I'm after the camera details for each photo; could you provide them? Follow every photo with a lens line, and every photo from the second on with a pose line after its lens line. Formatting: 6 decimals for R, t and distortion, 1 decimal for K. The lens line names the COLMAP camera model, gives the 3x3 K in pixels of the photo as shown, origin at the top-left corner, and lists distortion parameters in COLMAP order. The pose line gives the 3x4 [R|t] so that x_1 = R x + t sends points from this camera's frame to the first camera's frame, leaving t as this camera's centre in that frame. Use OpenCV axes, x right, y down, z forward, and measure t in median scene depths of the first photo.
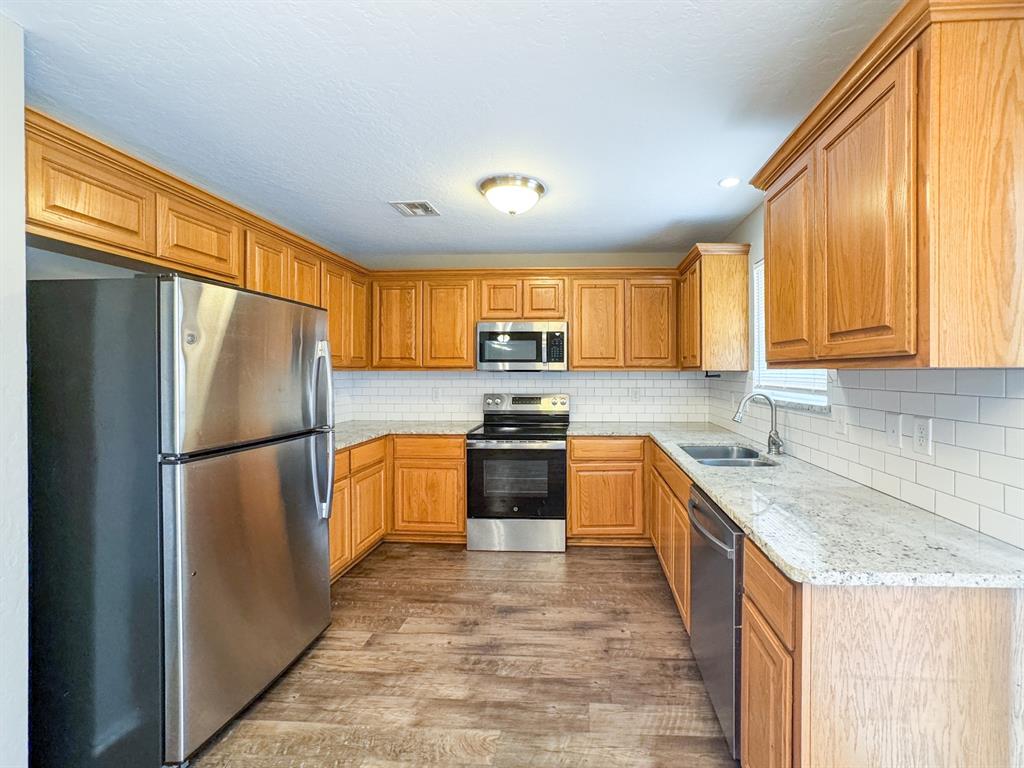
lens RADIAL K [[409.2, 0, 512.0], [0, 409.2, 384.0], [0, 0, 1]] dist [-0.038914, 0.017050]
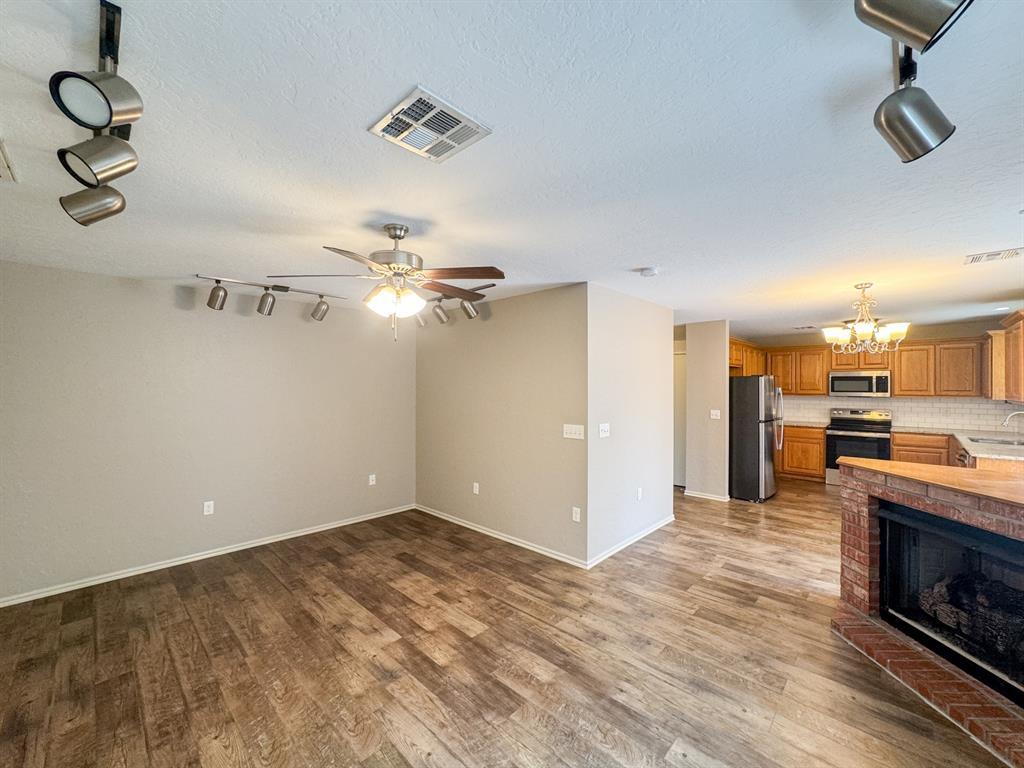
lens RADIAL K [[409.2, 0, 512.0], [0, 409.2, 384.0], [0, 0, 1]] dist [-0.038914, 0.017050]
pose [[0.823301, 0.005010, -0.567582, -0.243274], [-0.019814, 0.999605, -0.019916, -0.021646], [0.567258, 0.027643, 0.823076, -1.446405]]
